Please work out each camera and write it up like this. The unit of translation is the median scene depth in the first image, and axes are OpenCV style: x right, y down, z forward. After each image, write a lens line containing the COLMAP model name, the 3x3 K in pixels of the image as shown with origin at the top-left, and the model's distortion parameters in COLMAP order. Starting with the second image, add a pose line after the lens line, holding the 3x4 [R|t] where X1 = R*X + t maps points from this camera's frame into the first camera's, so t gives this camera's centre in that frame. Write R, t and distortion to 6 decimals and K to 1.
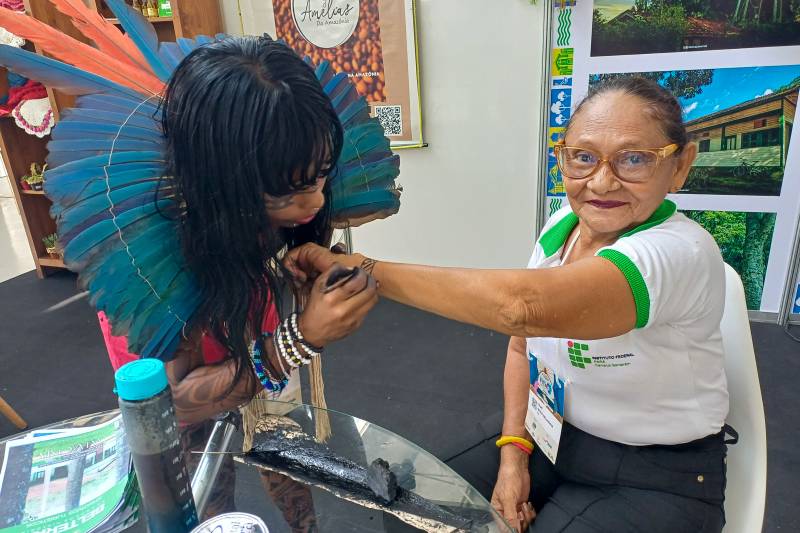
lens RADIAL K [[570.5, 0, 400.6], [0, 570.5, 267.7], [0, 0, 1]] dist [0.003235, 0.000324]
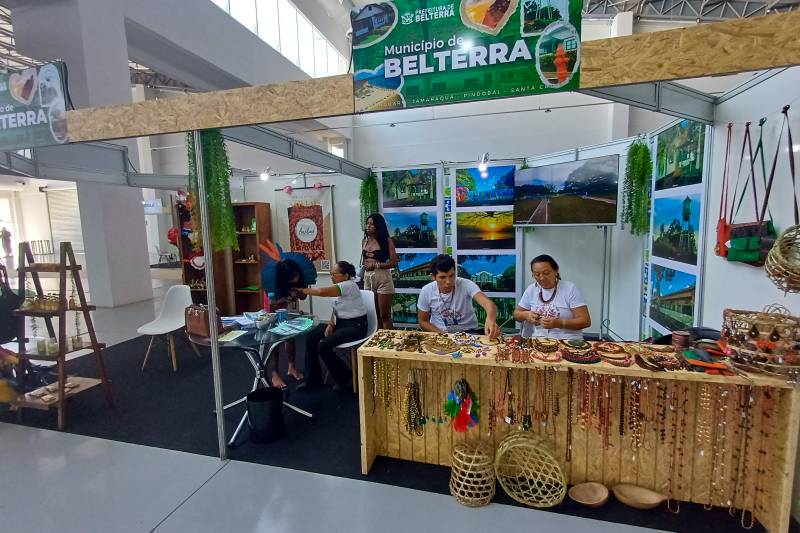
lens RADIAL K [[369.2, 0, 400.6], [0, 369.2, 264.4], [0, 0, 1]] dist [0.000109, 0.000002]
pose [[0.994788, 0.005117, 0.101834, 0.184180], [0.019158, 0.971573, -0.235963, 0.227907], [-0.100146, 0.236684, 0.966412, -1.011392]]
